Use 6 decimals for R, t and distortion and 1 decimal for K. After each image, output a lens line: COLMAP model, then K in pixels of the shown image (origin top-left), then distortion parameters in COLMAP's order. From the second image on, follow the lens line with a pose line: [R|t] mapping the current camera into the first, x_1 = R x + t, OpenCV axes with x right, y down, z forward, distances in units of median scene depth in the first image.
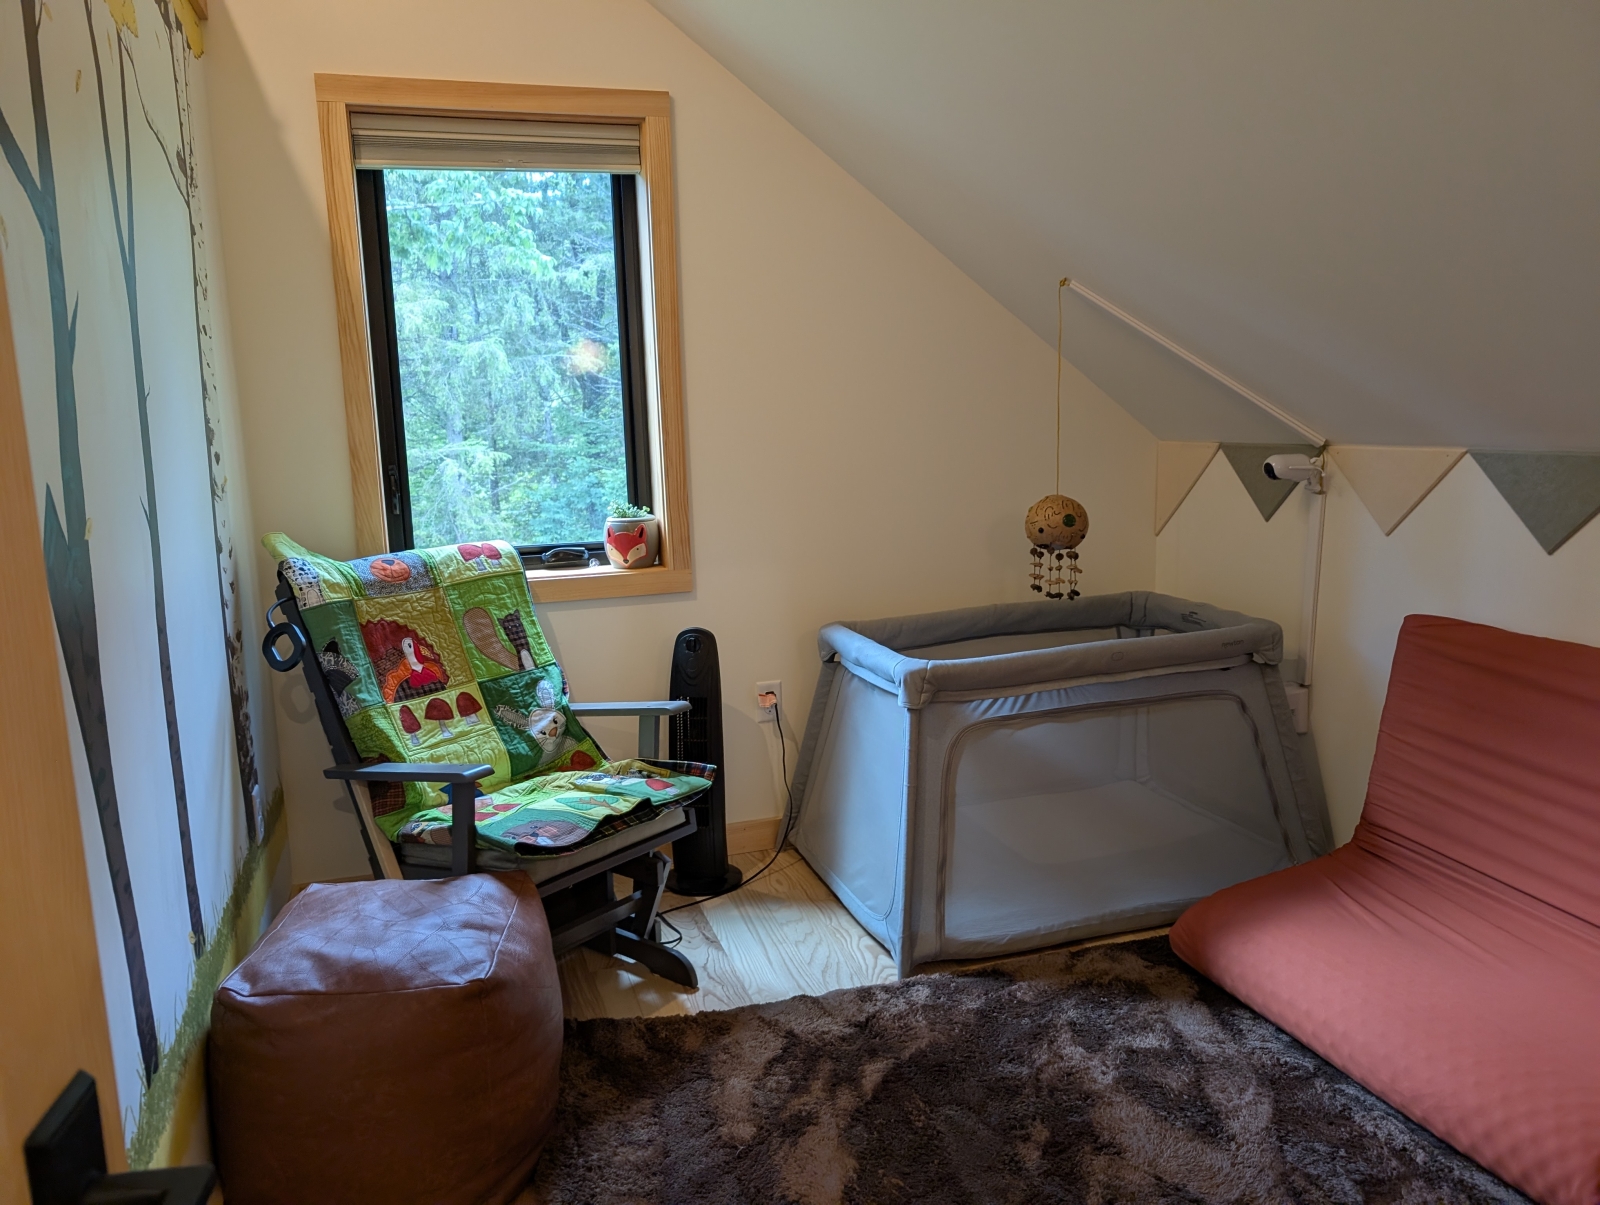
lens RADIAL K [[1153.9, 0, 800.2], [0, 1153.9, 605.1], [0, 0, 1]] dist [0.002983, 0.000293]
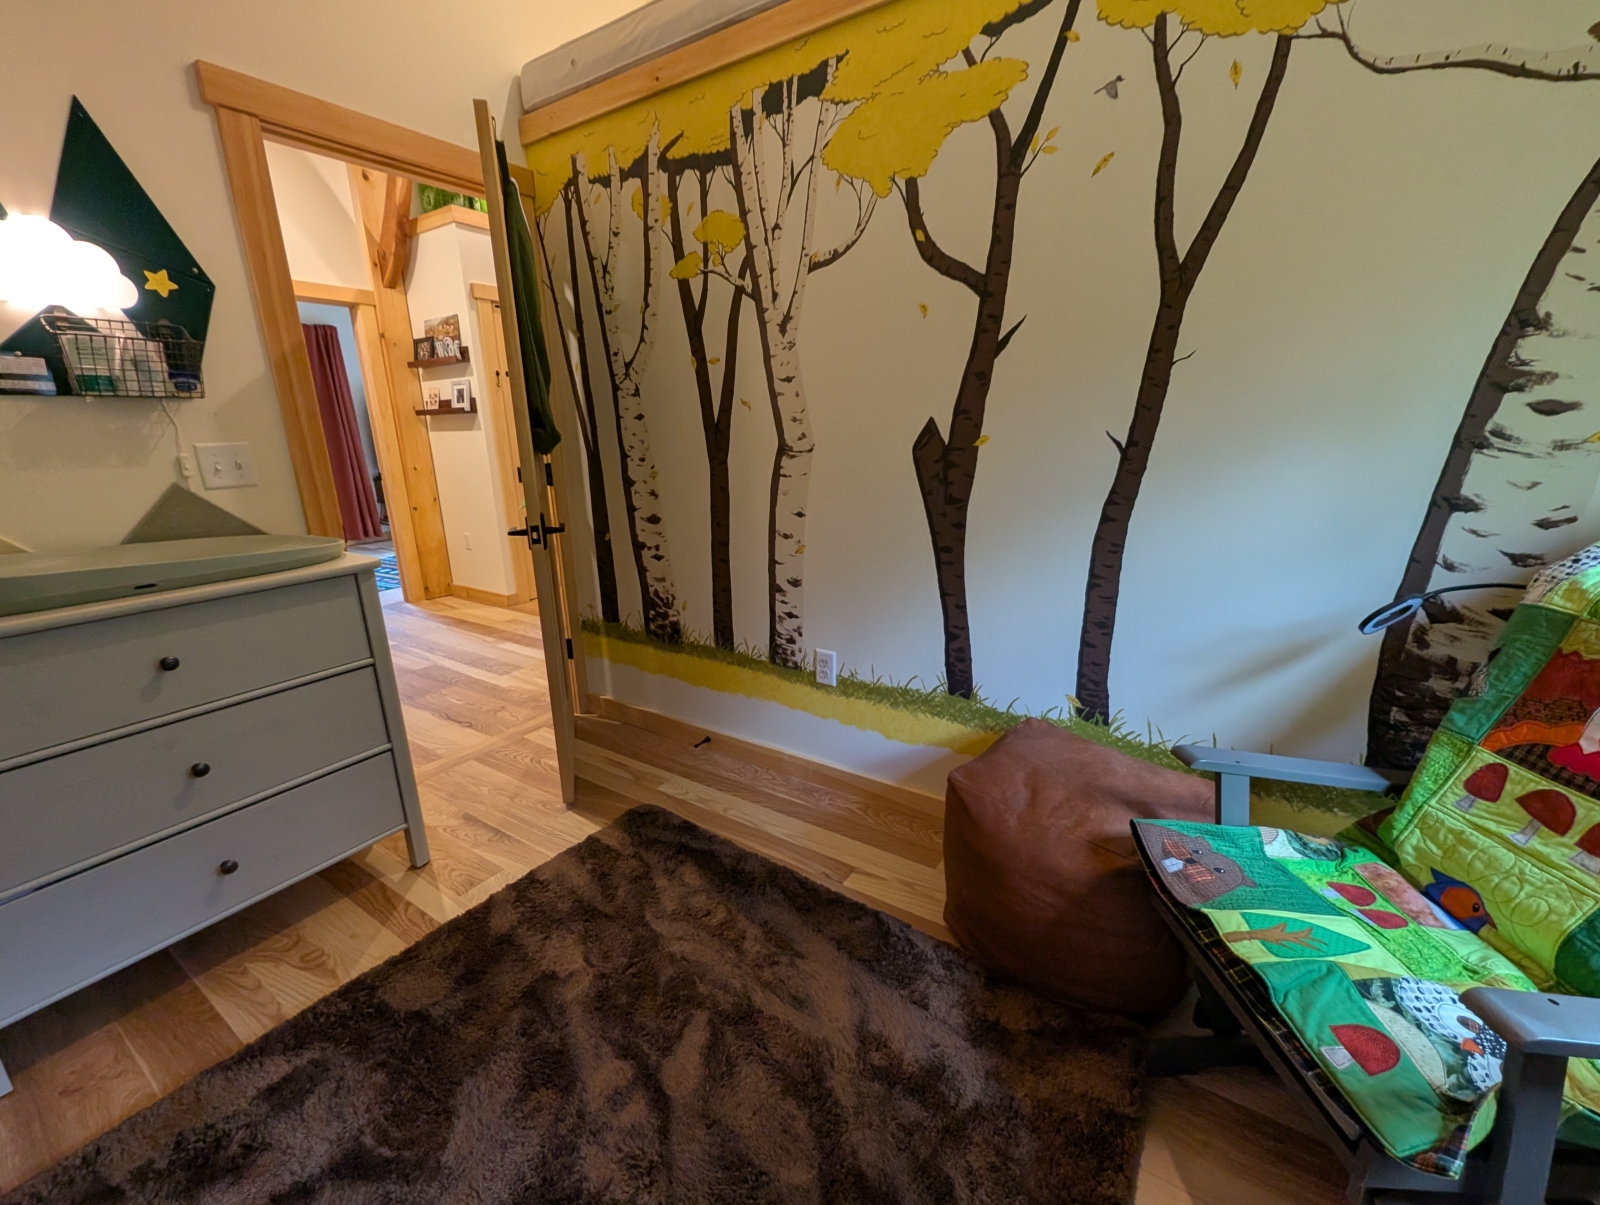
lens RADIAL K [[659.5, 0, 803.2], [0, 659.5, 603.0], [0, 0, 1]] dist [-0.003081, -0.000003]
pose [[-0.785132, 0.197561, -0.586973, 0.225197], [-0.067268, 0.914947, 0.397928, -0.140652], [0.615664, 0.351911, -0.705065, 0.975691]]
